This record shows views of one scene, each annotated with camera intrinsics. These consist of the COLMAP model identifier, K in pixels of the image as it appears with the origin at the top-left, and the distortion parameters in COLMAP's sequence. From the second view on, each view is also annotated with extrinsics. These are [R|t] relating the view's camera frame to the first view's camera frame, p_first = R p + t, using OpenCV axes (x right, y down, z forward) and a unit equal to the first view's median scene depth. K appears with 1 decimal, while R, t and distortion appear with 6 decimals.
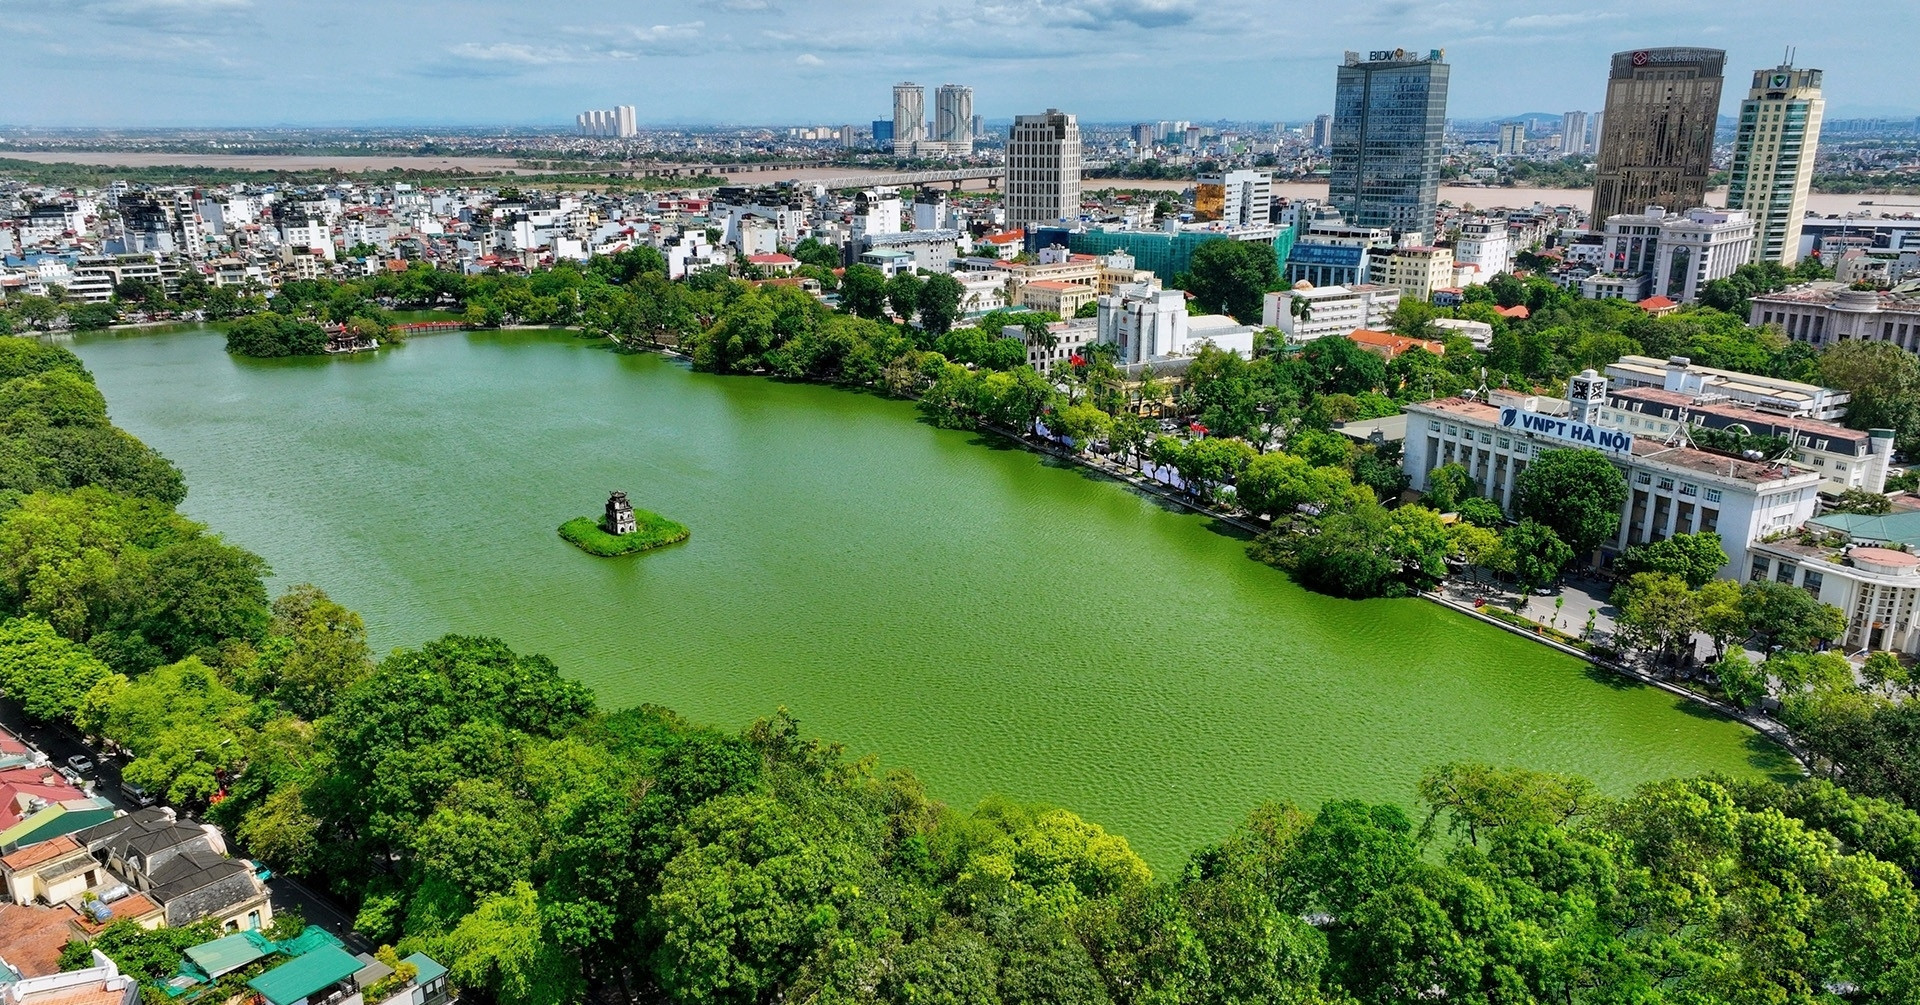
lens RADIAL K [[1284.1, 0, 960.3], [0, 1284.1, 505.5], [0, 0, 1]] dist [-0.000047, 0.010452]
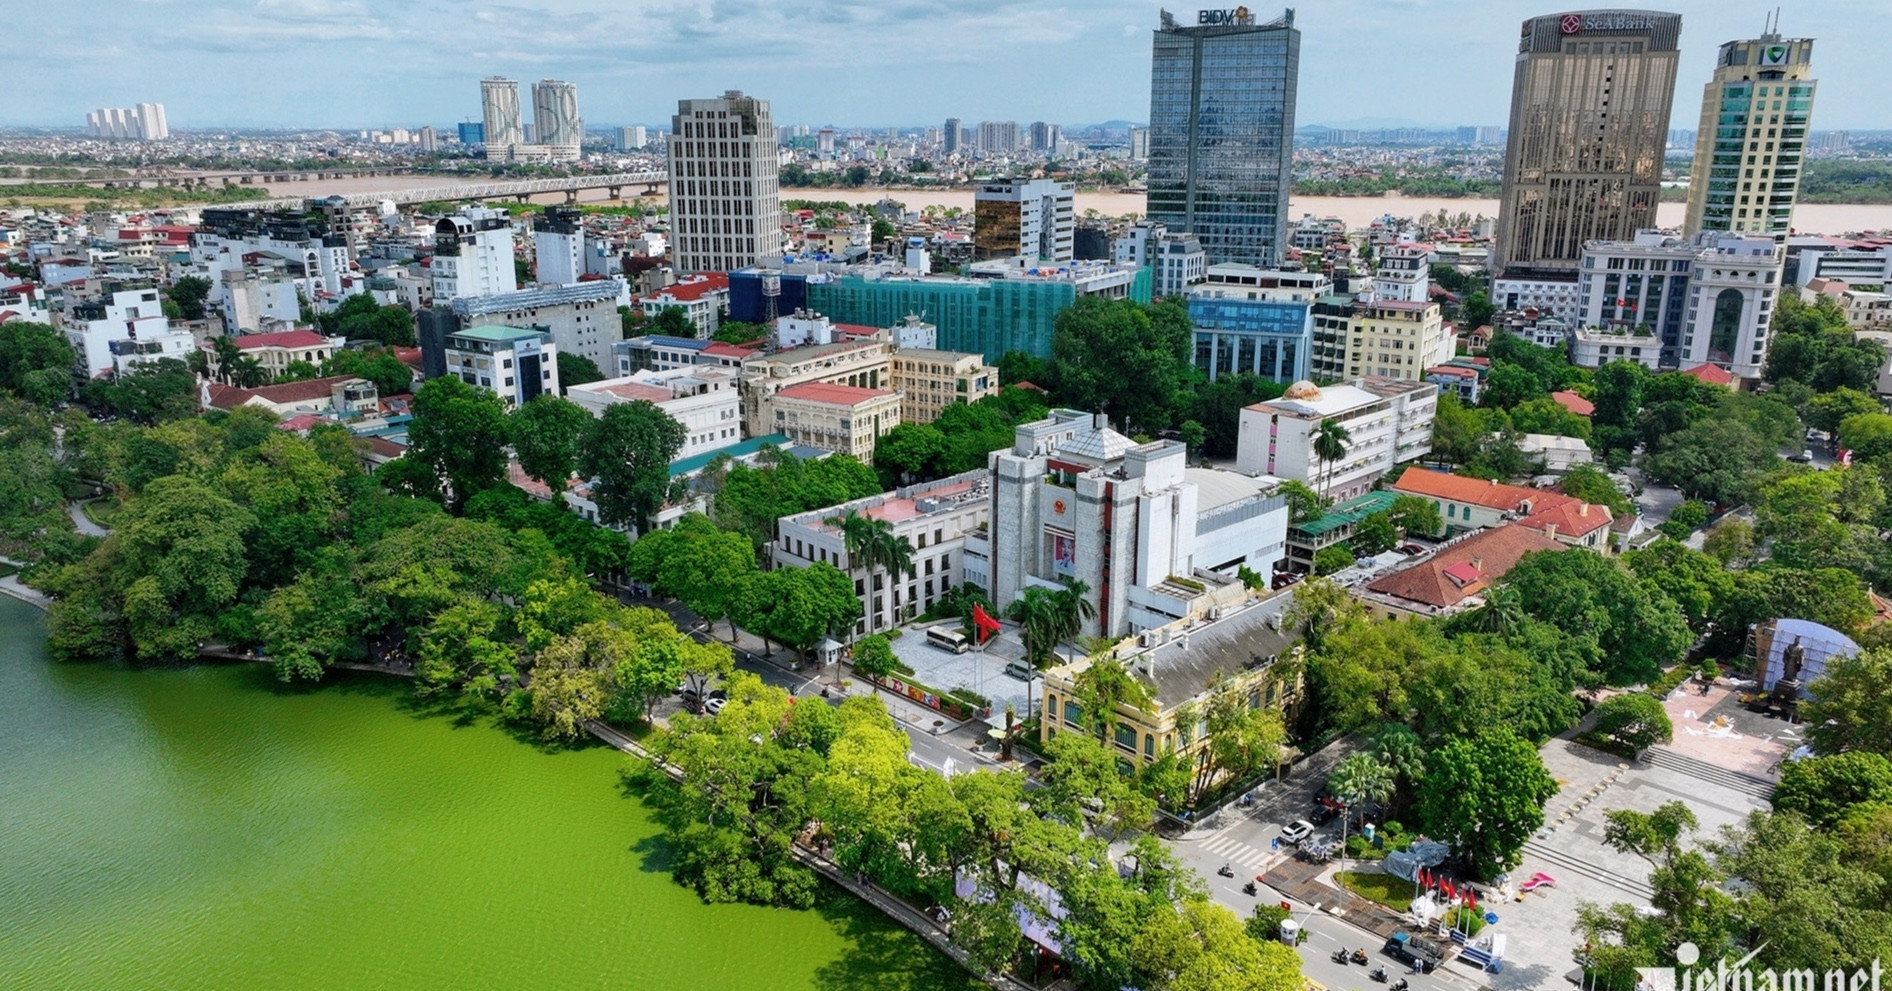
lens RADIAL K [[1264.9, 0, 943.9], [0, 1264.9, 496.3], [0, 0, 1]] dist [0.001446, 0.008782]
pose [[0.959041, -0.073833, 0.273475, -0.025051], [0.075755, 0.997120, 0.003540, -0.102643], [-0.272949, 0.017322, 0.961873, 0.381681]]
